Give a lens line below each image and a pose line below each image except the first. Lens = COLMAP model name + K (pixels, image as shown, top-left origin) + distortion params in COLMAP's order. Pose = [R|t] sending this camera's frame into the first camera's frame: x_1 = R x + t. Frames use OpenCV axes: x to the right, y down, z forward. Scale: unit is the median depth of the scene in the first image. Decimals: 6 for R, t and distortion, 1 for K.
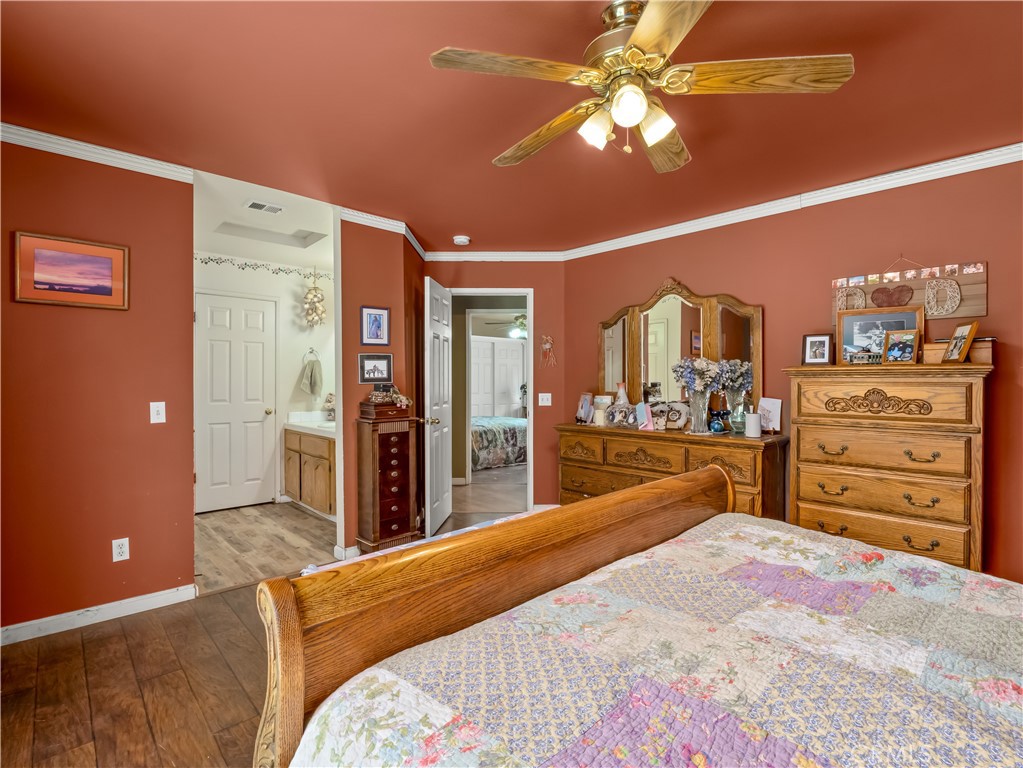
lens RADIAL K [[494.3, 0, 505.6], [0, 494.3, 377.8], [0, 0, 1]] dist [-0.013733, -0.000689]
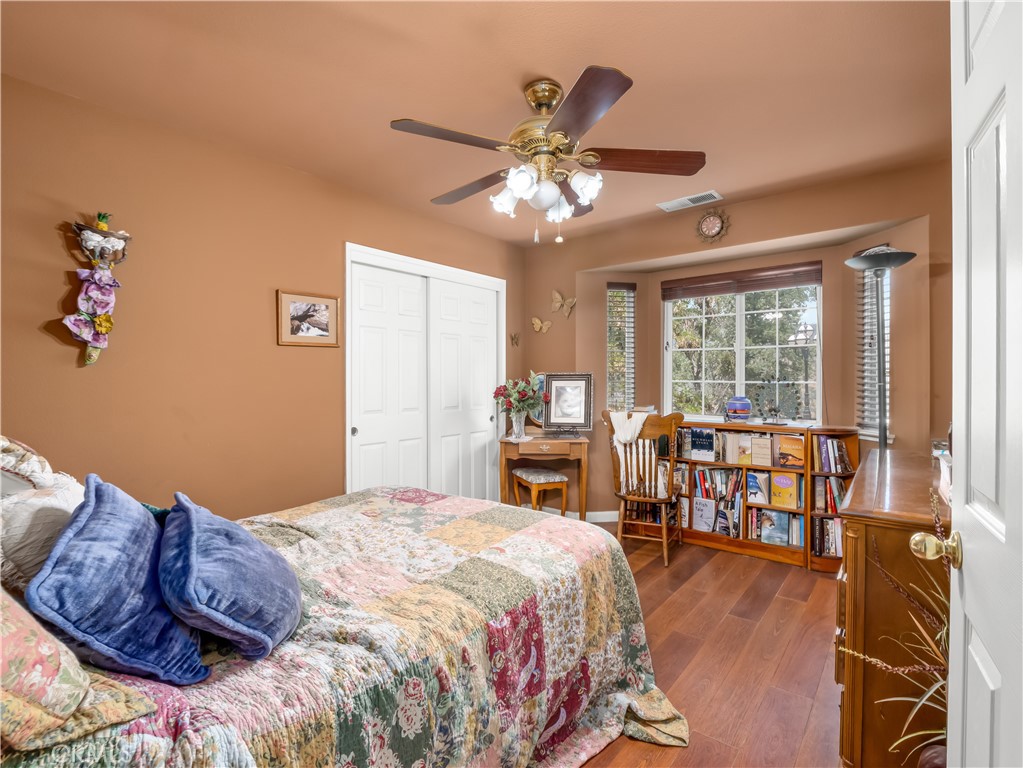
lens RADIAL K [[494.3, 0, 505.6], [0, 494.3, 377.8], [0, 0, 1]] dist [-0.013733, -0.000689]
pose [[0.991406, 0.000608, 0.130819, -0.020265], [-0.001530, 0.999975, 0.006950, 0.005176], [-0.130812, -0.007091, 0.991382, 0.769992]]
